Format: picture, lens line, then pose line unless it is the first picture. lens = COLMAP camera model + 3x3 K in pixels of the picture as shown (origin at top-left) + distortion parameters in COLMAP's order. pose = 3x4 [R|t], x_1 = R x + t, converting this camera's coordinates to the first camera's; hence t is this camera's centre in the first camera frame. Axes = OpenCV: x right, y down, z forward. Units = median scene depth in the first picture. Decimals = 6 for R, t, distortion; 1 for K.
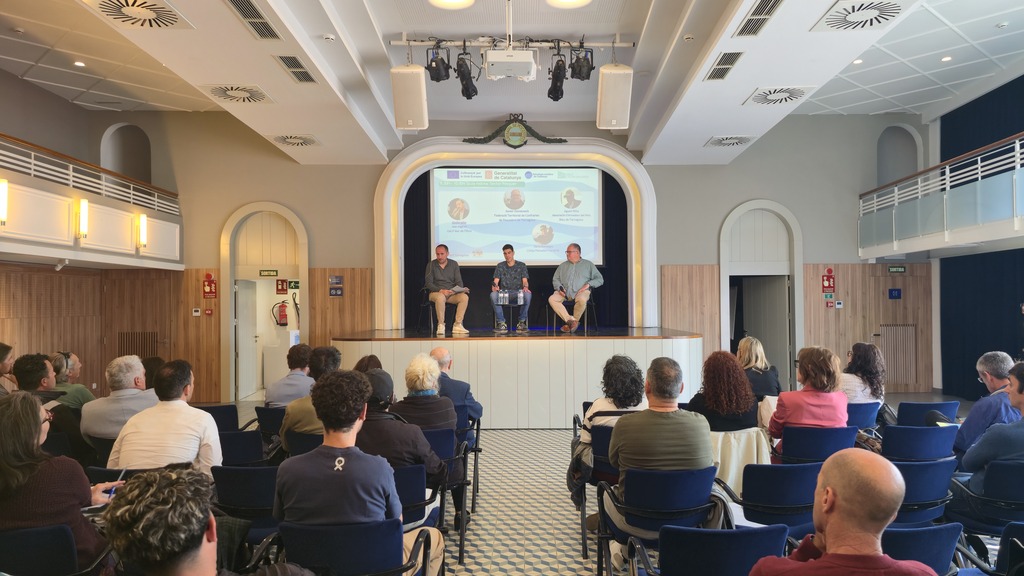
lens RADIAL K [[666.2, 0, 512.0], [0, 666.2, 288.0], [0, 0, 1]] dist [0.042242, -0.001649]
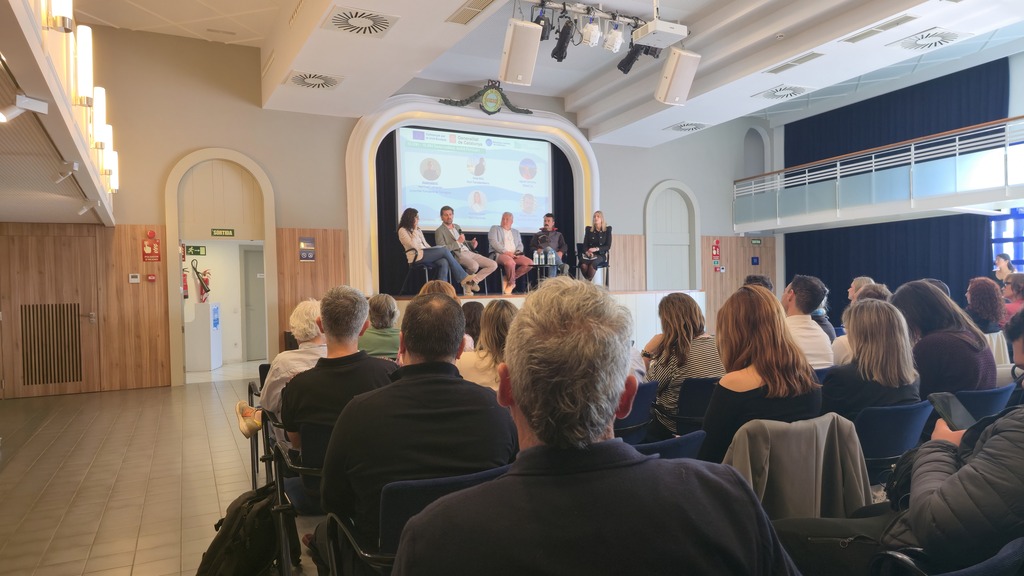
lens RADIAL K [[672.9, 0, 512.0], [0, 672.9, 288.0], [0, 0, 1]] dist [0.028121, -0.000183]
pose [[0.898689, -0.012748, 0.438401, -0.412310], [0.003956, 0.999772, 0.020962, 0.032021], [-0.438569, -0.017104, 0.898535, 0.061221]]
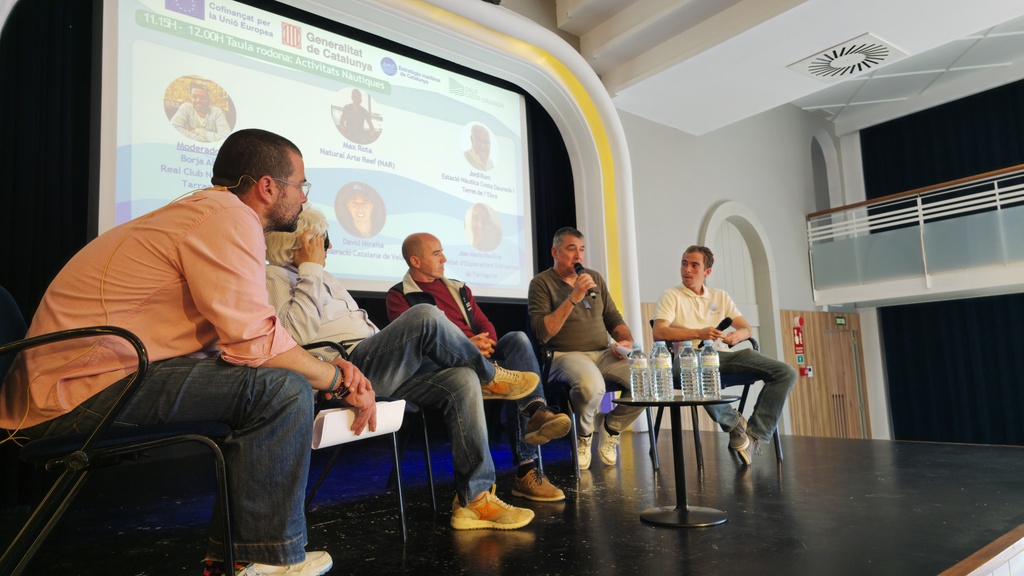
lens RADIAL K [[672.9, 0, 512.0], [0, 672.9, 288.0], [0, 0, 1]] dist [0.028121, -0.000183]
pose [[0.772544, 0.051026, 0.632908, -0.173899], [0.022771, 0.993898, -0.107924, 0.007868], [-0.634553, 0.097788, 0.766668, 0.683108]]
